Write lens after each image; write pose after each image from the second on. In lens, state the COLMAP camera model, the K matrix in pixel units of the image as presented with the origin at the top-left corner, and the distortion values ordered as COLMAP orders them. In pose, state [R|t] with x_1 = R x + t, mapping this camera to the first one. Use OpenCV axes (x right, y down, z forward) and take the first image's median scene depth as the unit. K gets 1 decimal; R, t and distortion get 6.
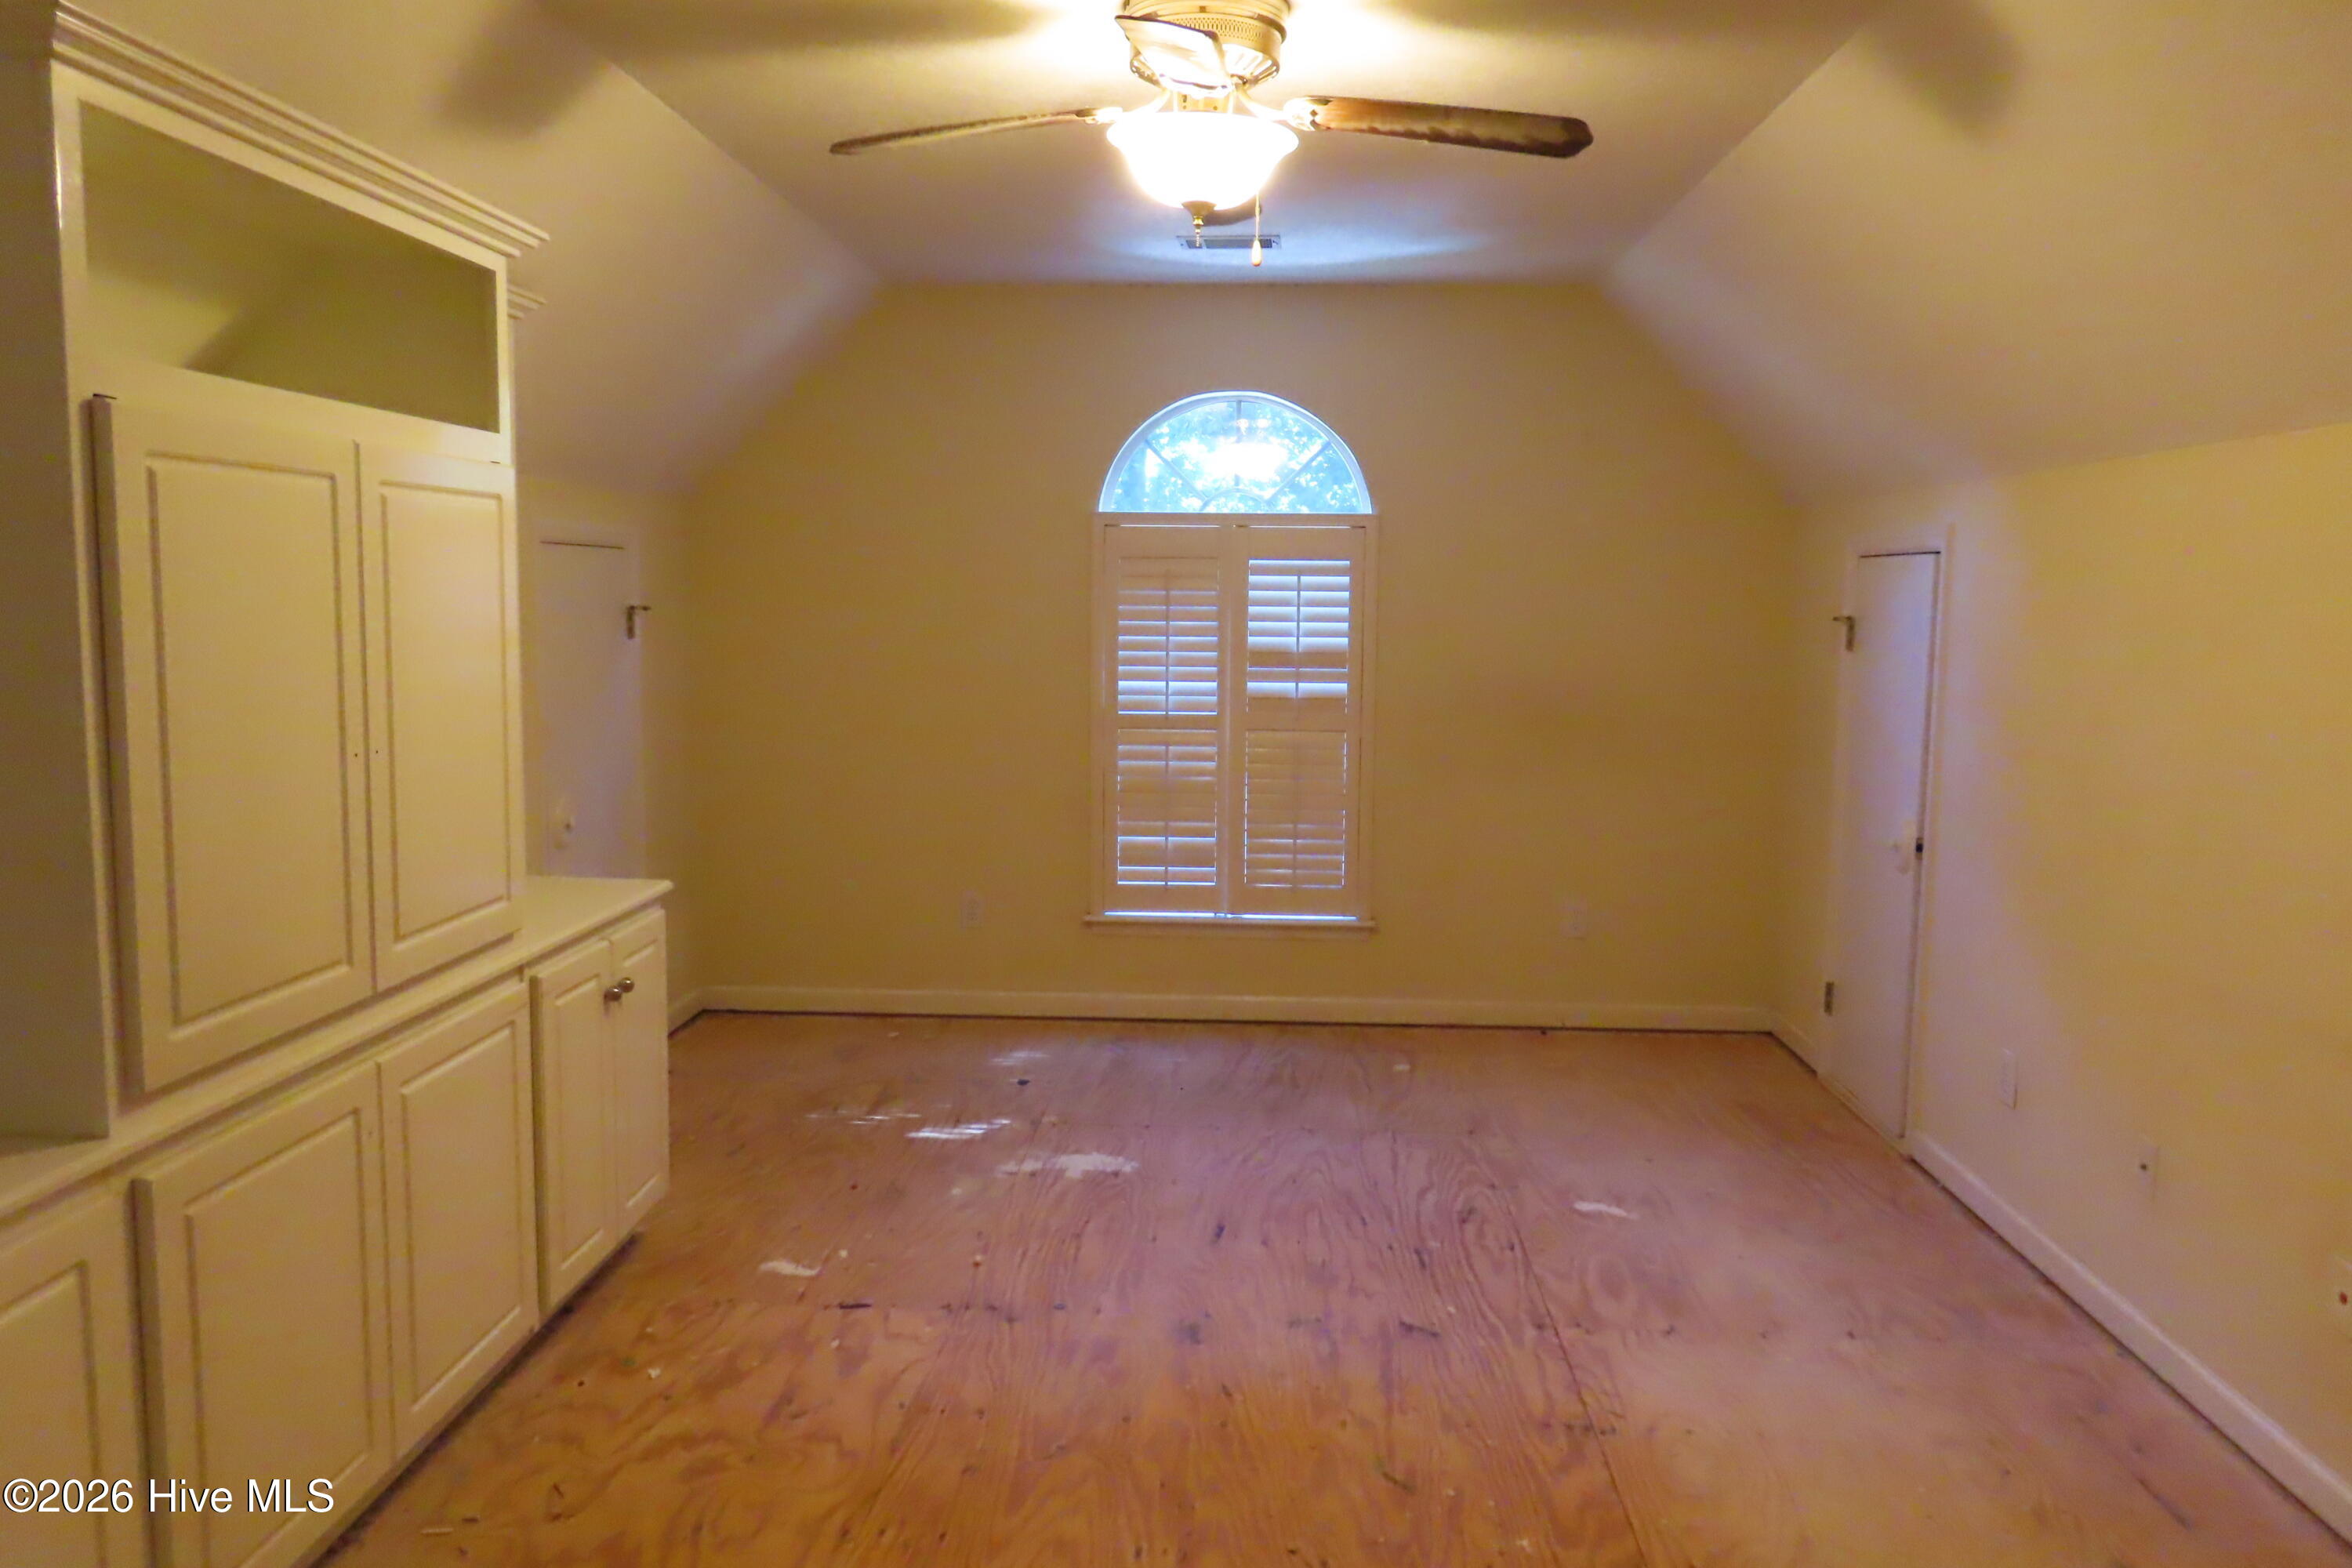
lens RADIAL K [[1691.0, 0, 1176.0], [0, 1691.0, 784.0], [0, 0, 1]] dist [-0.004950, -0.000696]
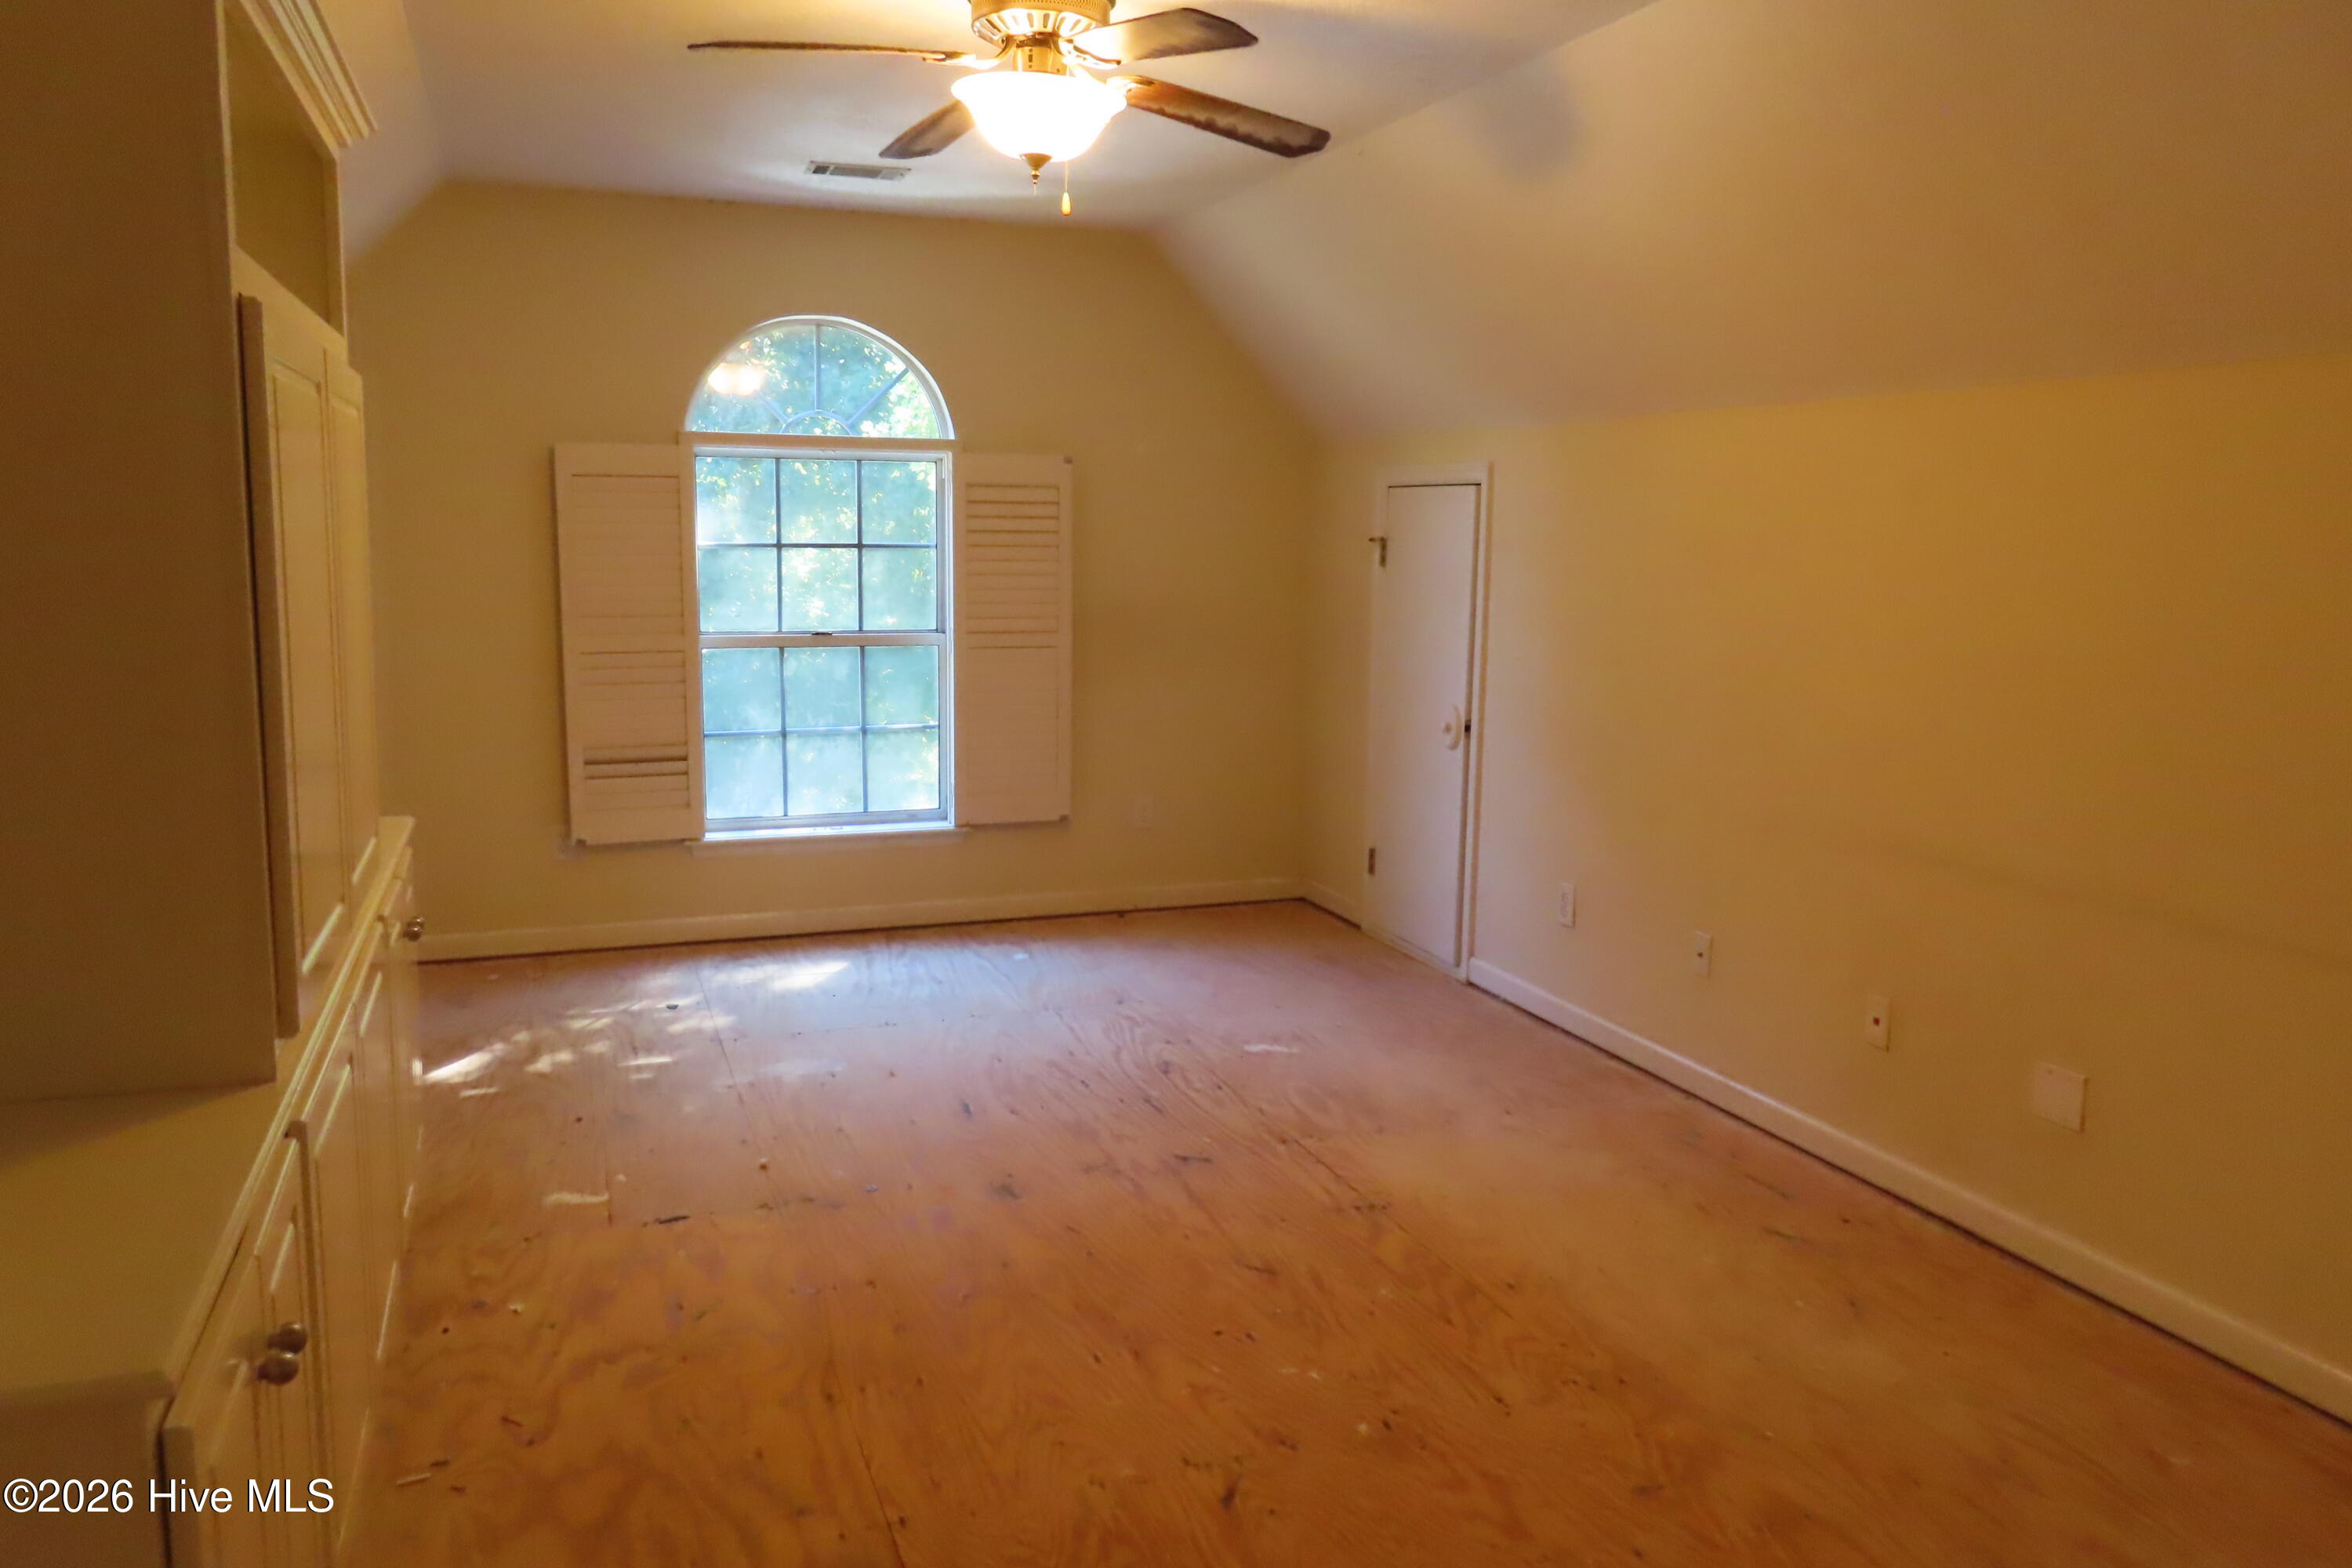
lens RADIAL K [[1691.0, 0, 1176.0], [0, 1691.0, 784.0], [0, 0, 1]] dist [-0.004950, -0.000696]
pose [[0.916257, -0.058197, 0.396341, -0.321316], [0.040227, 0.997757, 0.053510, 0.005903], [-0.398566, -0.033086, 0.916543, -0.046081]]
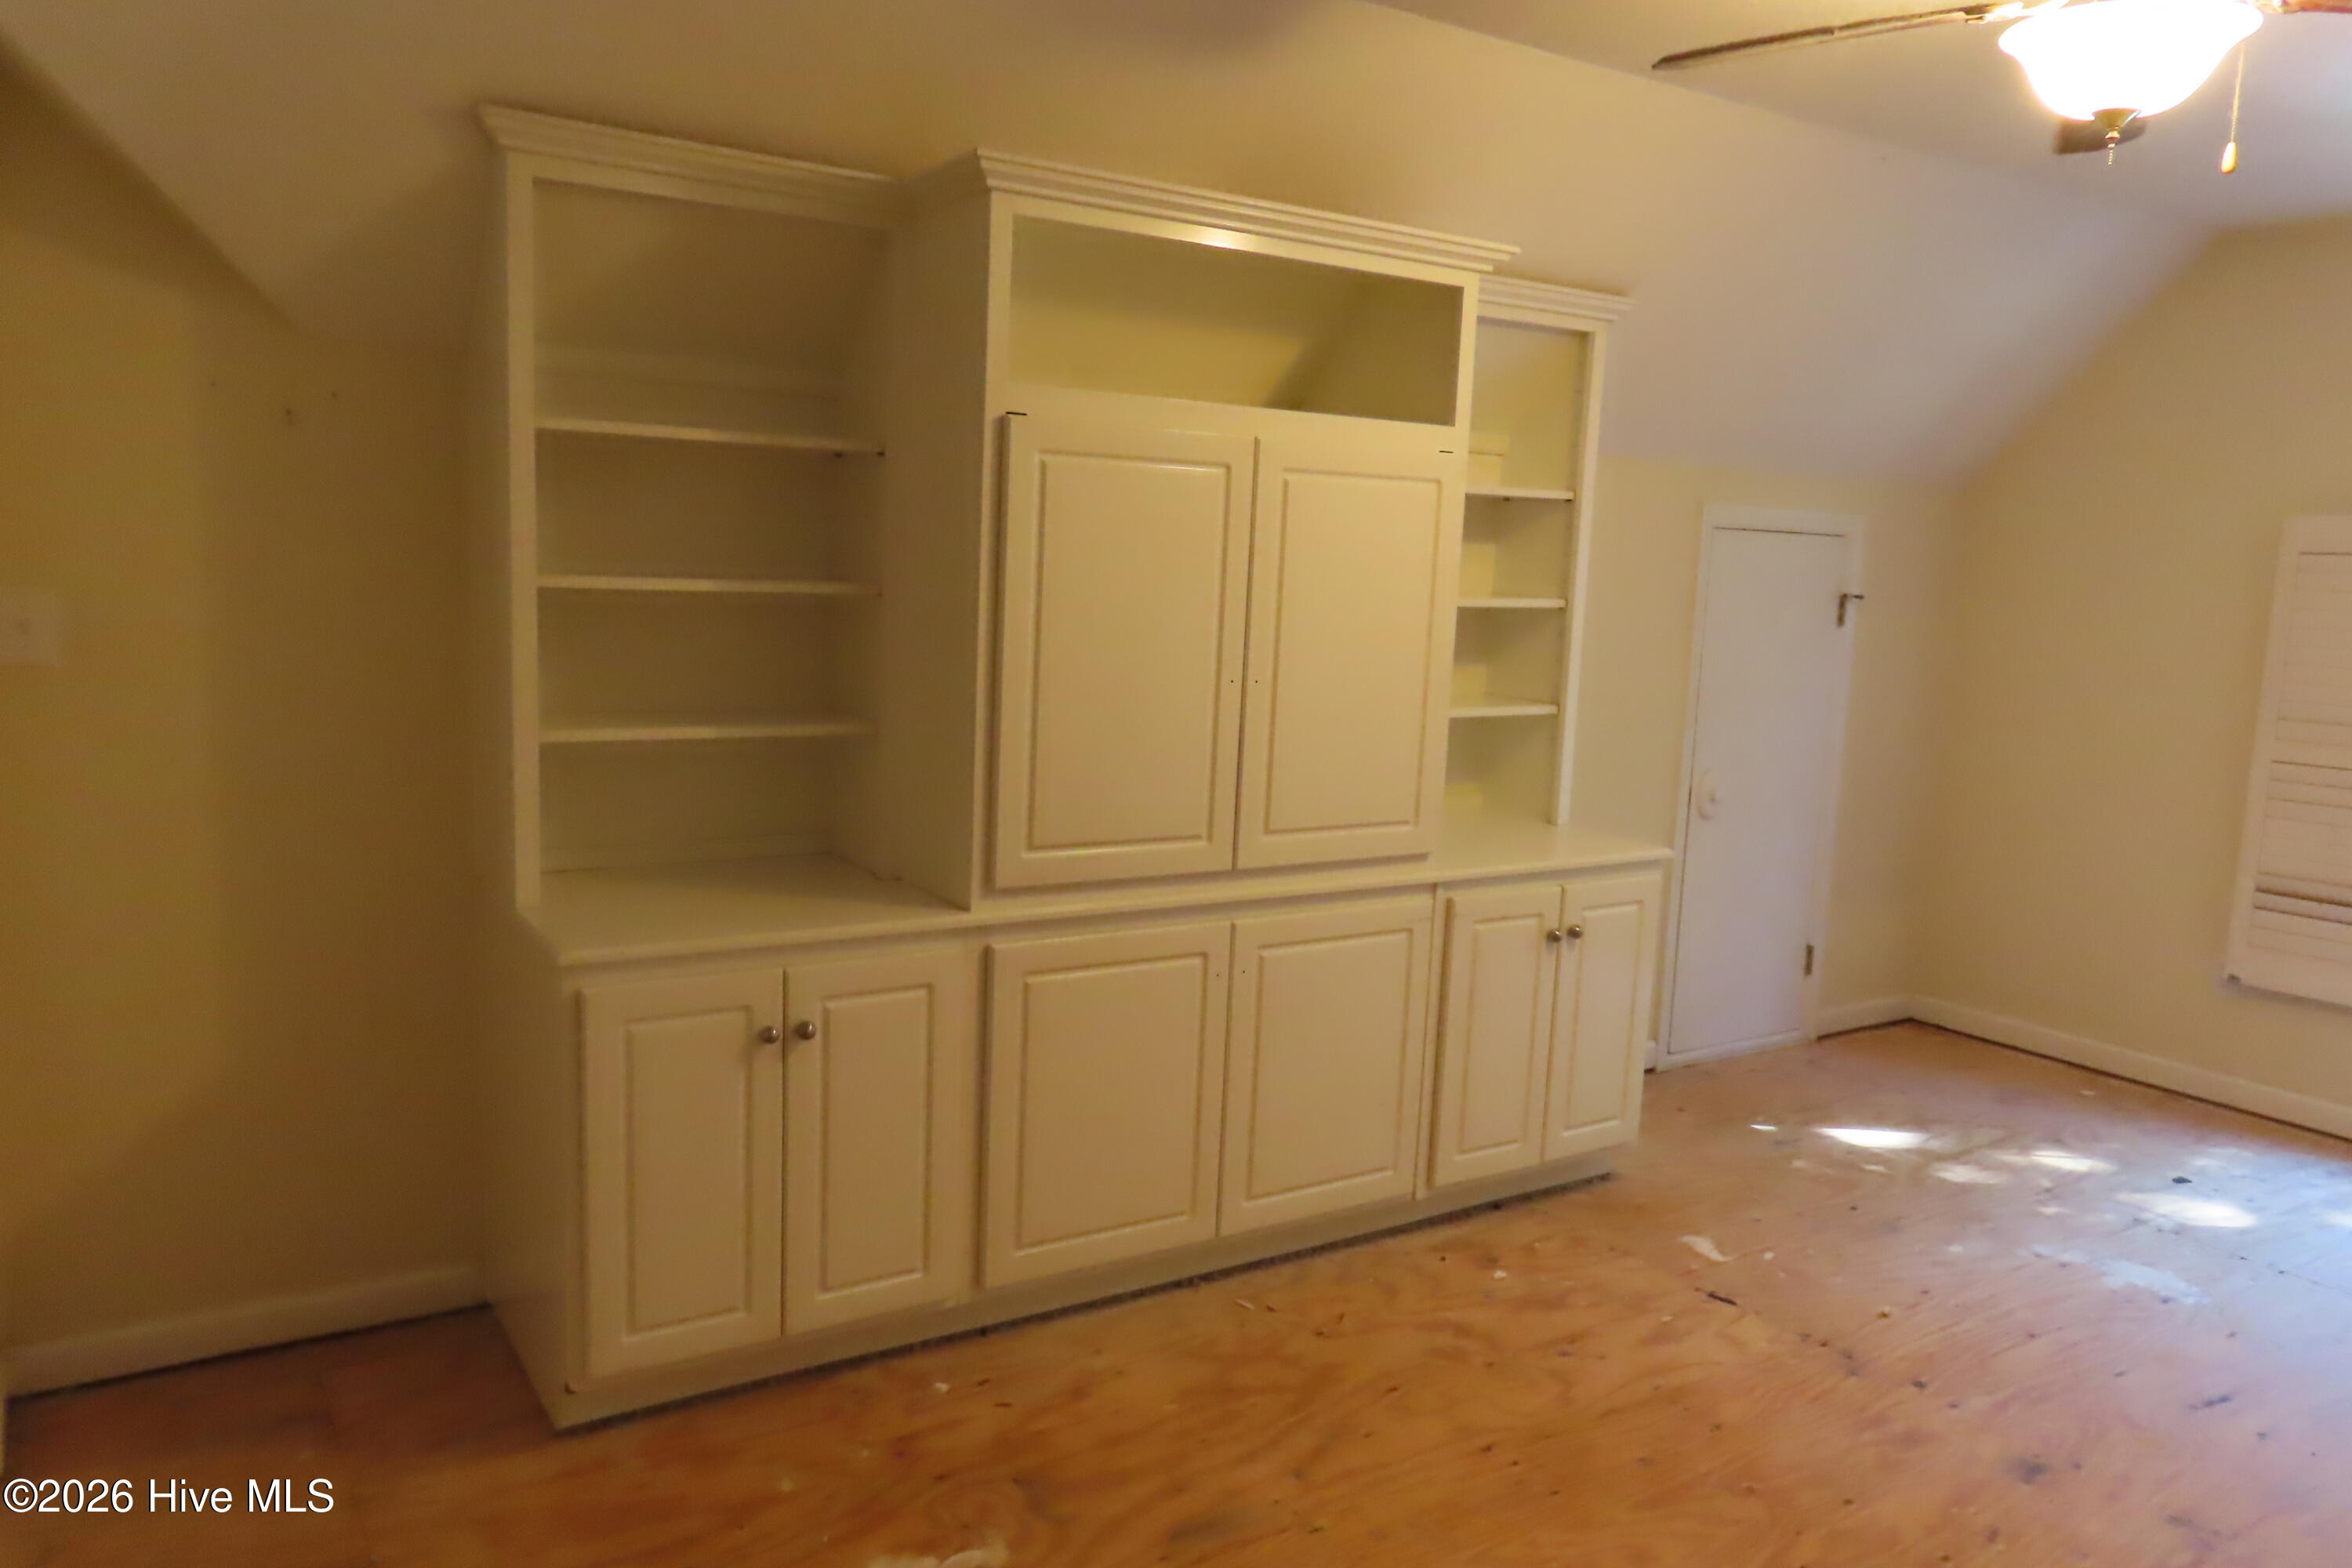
lens RADIAL K [[1691.0, 0, 1176.0], [0, 1691.0, 784.0], [0, 0, 1]] dist [-0.004950, -0.000696]
pose [[0.593381, 0.125527, -0.795074, 0.392887], [-0.125434, 0.990118, 0.062706, -0.011394], [0.795088, 0.062521, 0.603263, 0.142147]]
